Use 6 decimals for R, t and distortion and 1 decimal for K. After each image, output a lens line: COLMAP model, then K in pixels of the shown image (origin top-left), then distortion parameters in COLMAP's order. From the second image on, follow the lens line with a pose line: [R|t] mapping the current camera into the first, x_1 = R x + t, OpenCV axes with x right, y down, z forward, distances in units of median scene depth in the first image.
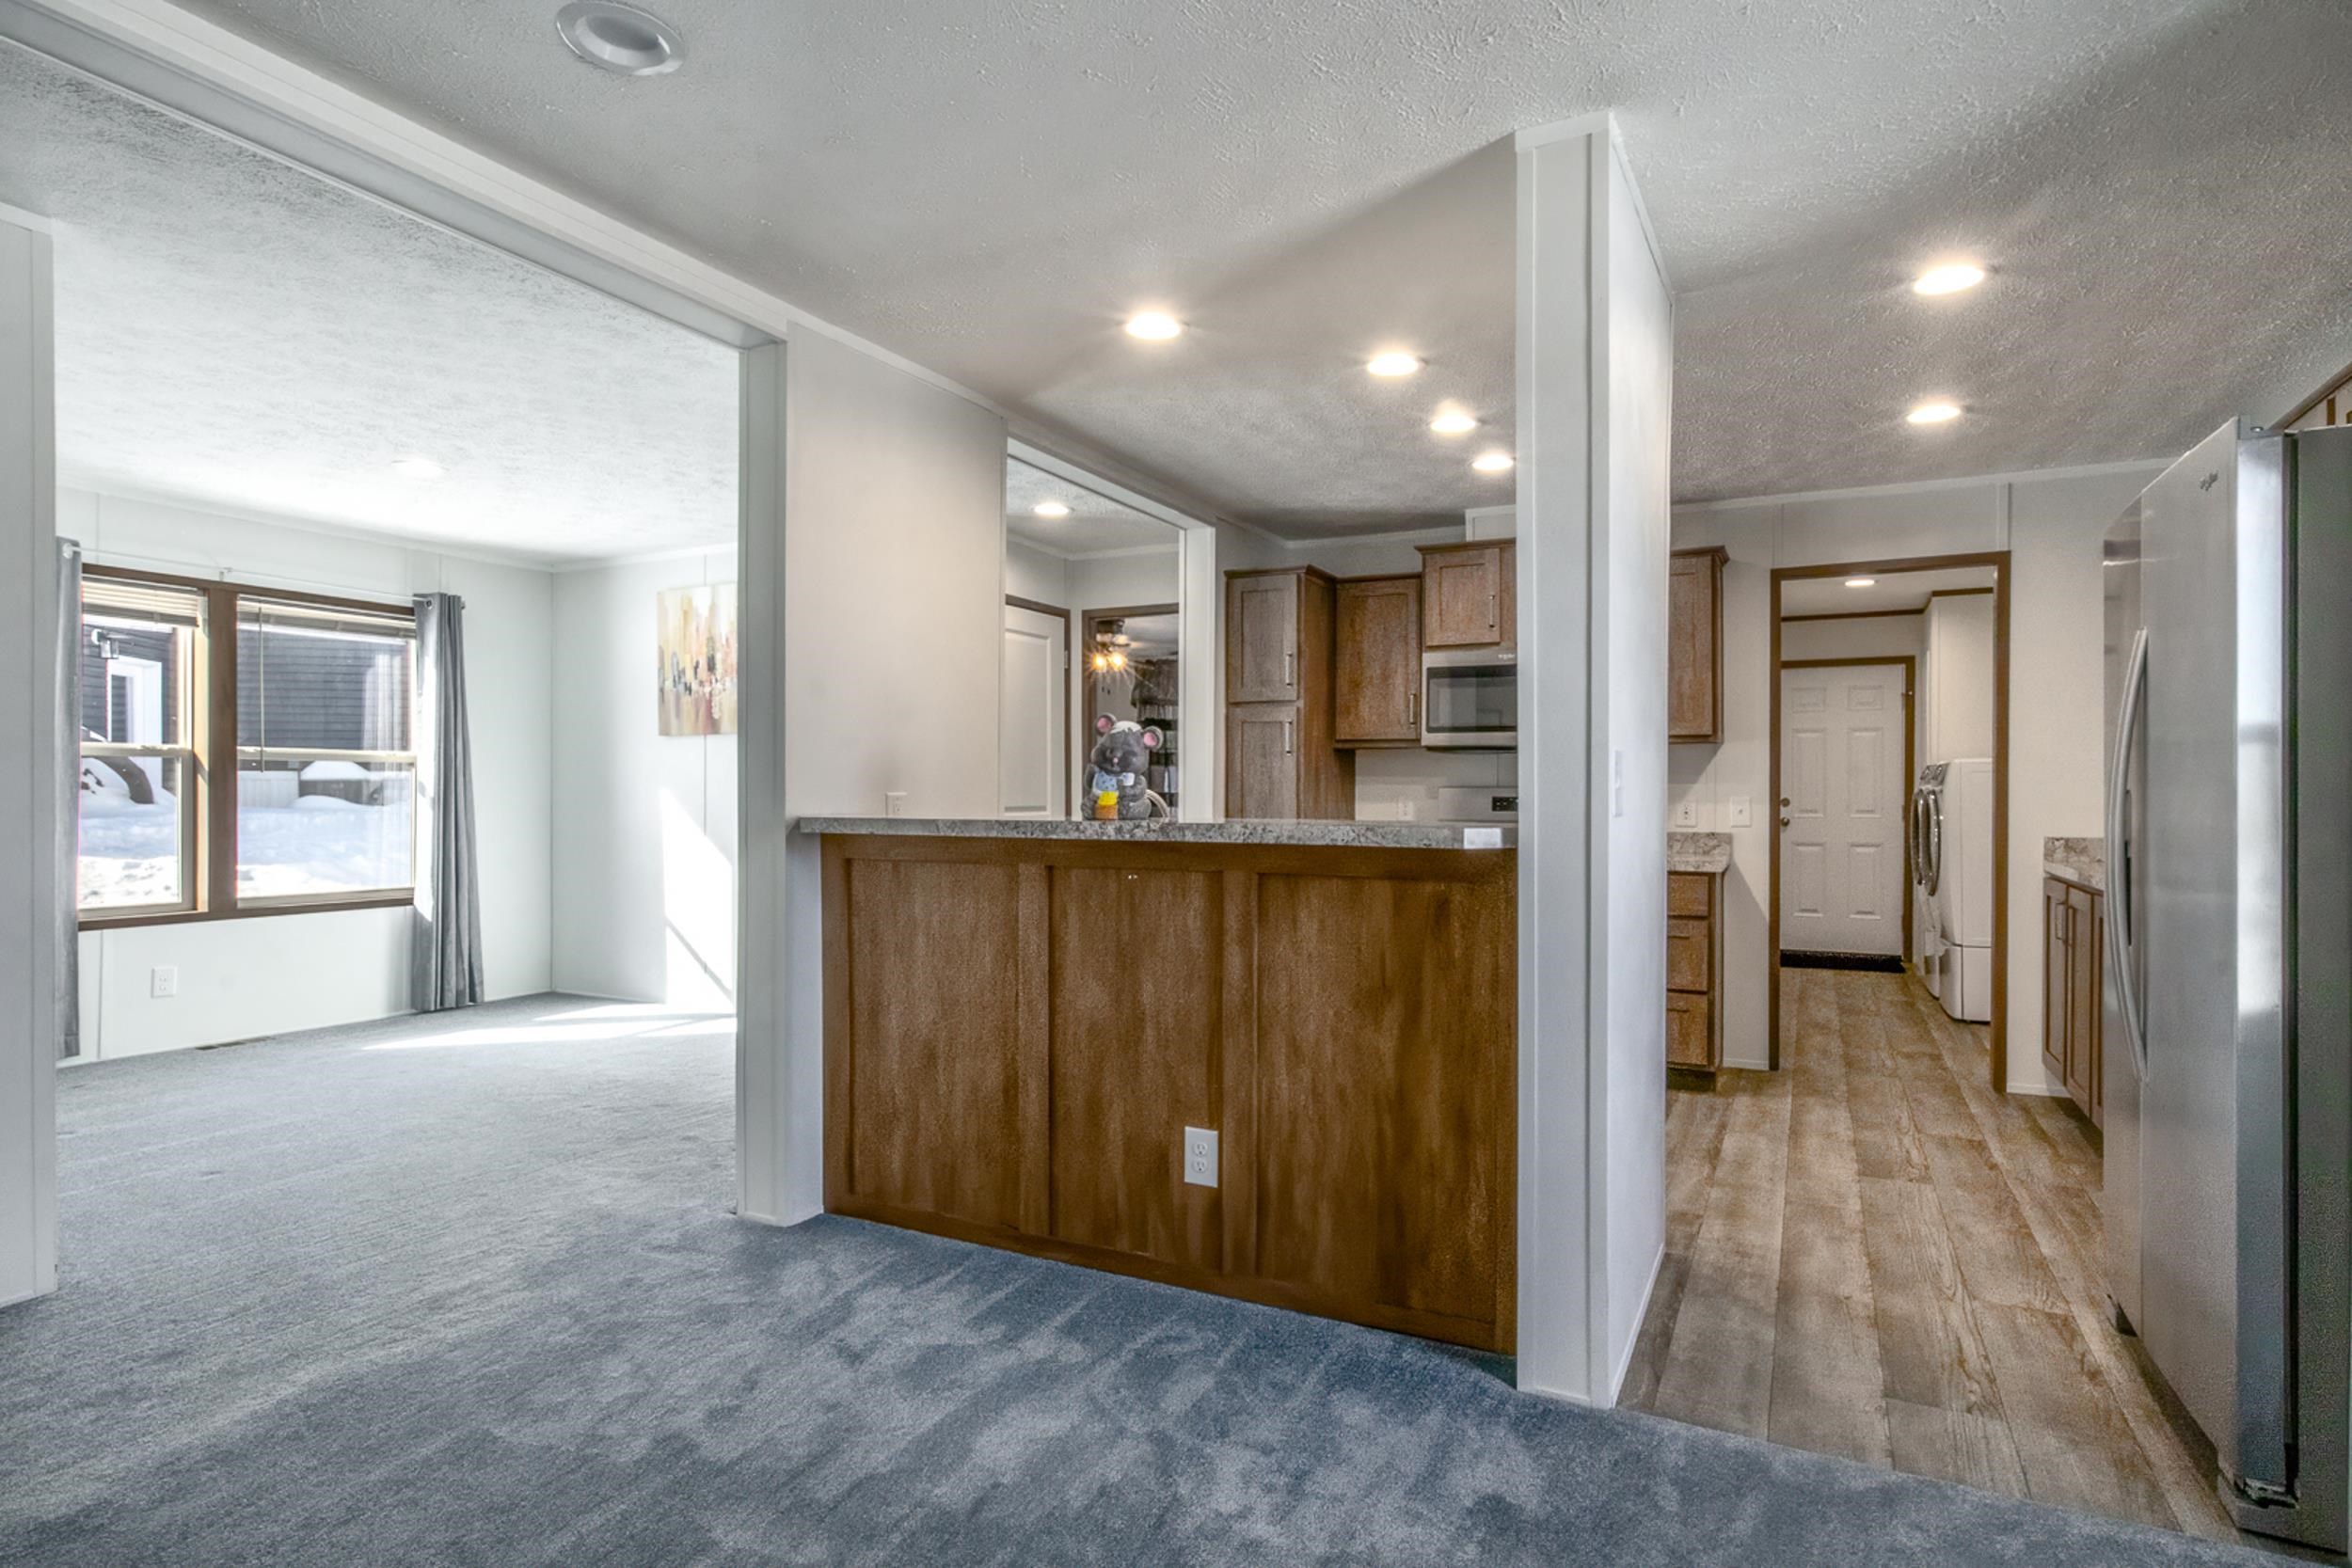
lens RADIAL K [[1203.5, 0, 1211.9], [0, 1203.5, 796.9], [0, 0, 1]] dist [0.000787, 0.000834]
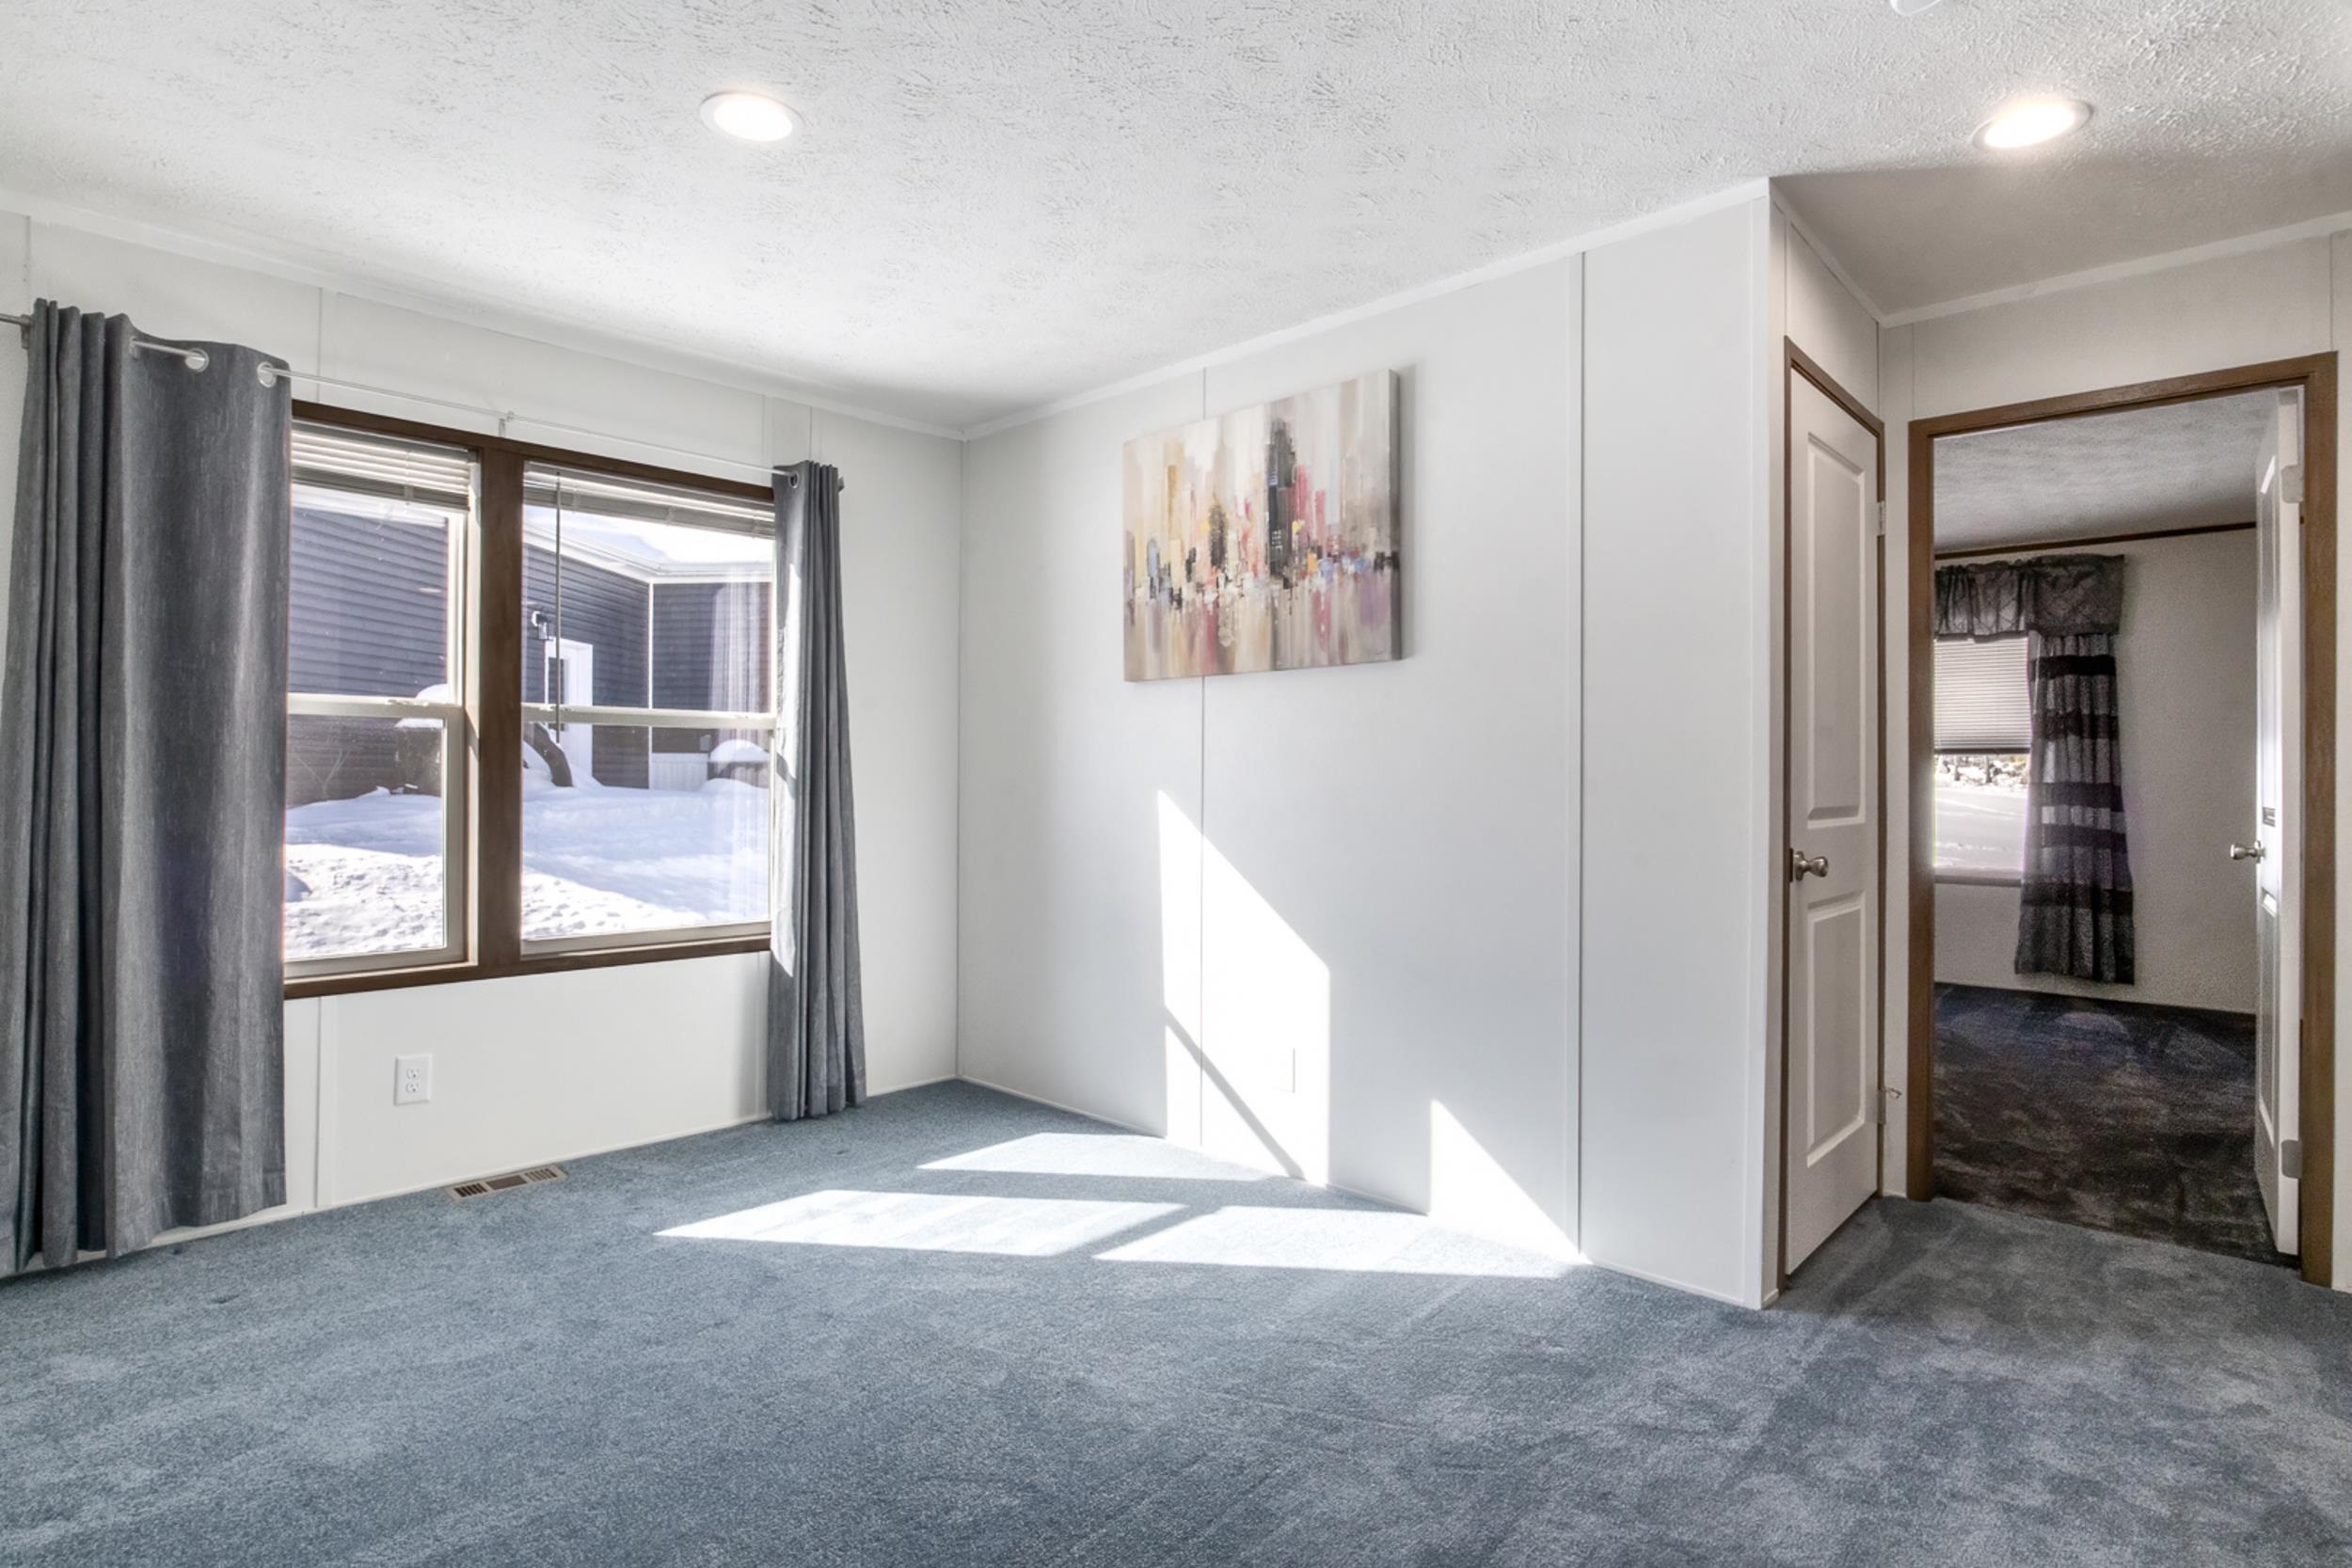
lens RADIAL K [[1196.8, 0, 1169.8], [0, 1196.8, 780.7], [0, 0, 1]] dist [-0.023771, 0.000425]
pose [[0.954207, 0.004865, -0.299107, -0.298978], [-0.005220, 0.999986, -0.000388, -0.002016], [0.299101, 0.001931, 0.954220, 0.505987]]
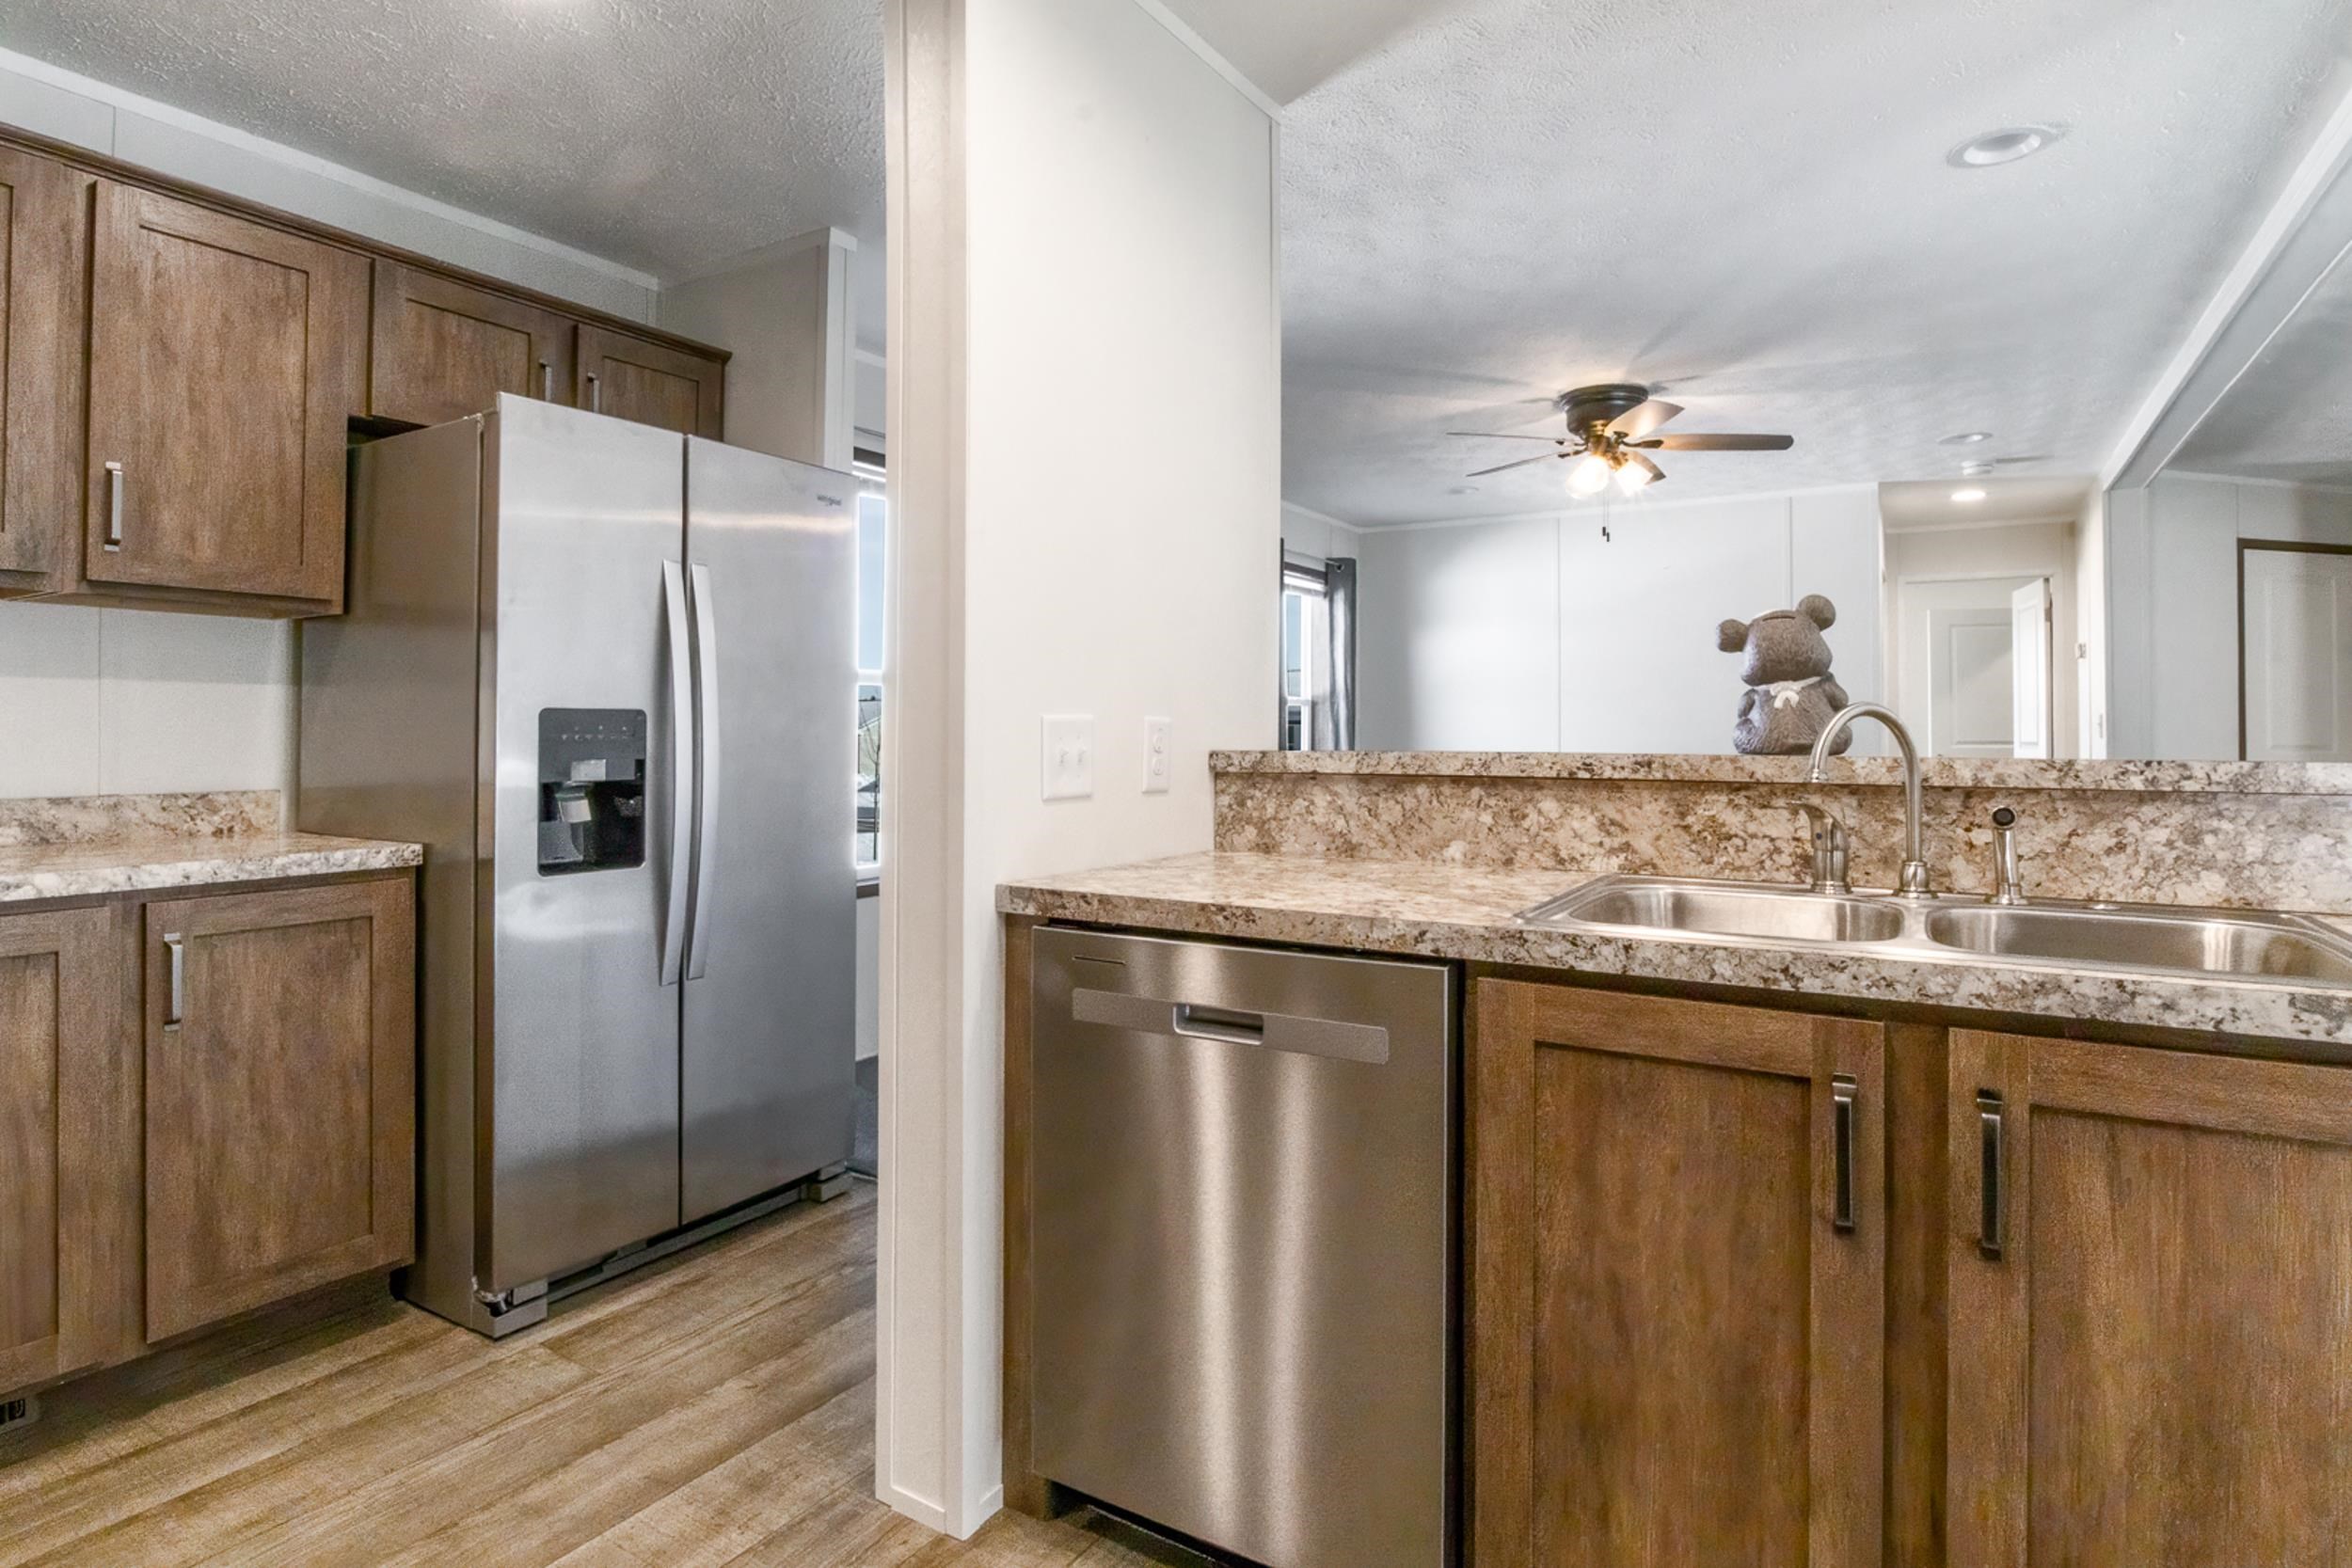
lens RADIAL K [[1230.8, 0, 1179.9], [0, 1230.8, 724.7], [0, 0, 1]] dist [-0.004434, -0.000602]
pose [[-0.996164, -0.007225, 0.087209, 0.102572], [-0.007772, 0.999952, -0.005943, 0.004425], [-0.087162, -0.006598, -0.996172, 0.889188]]
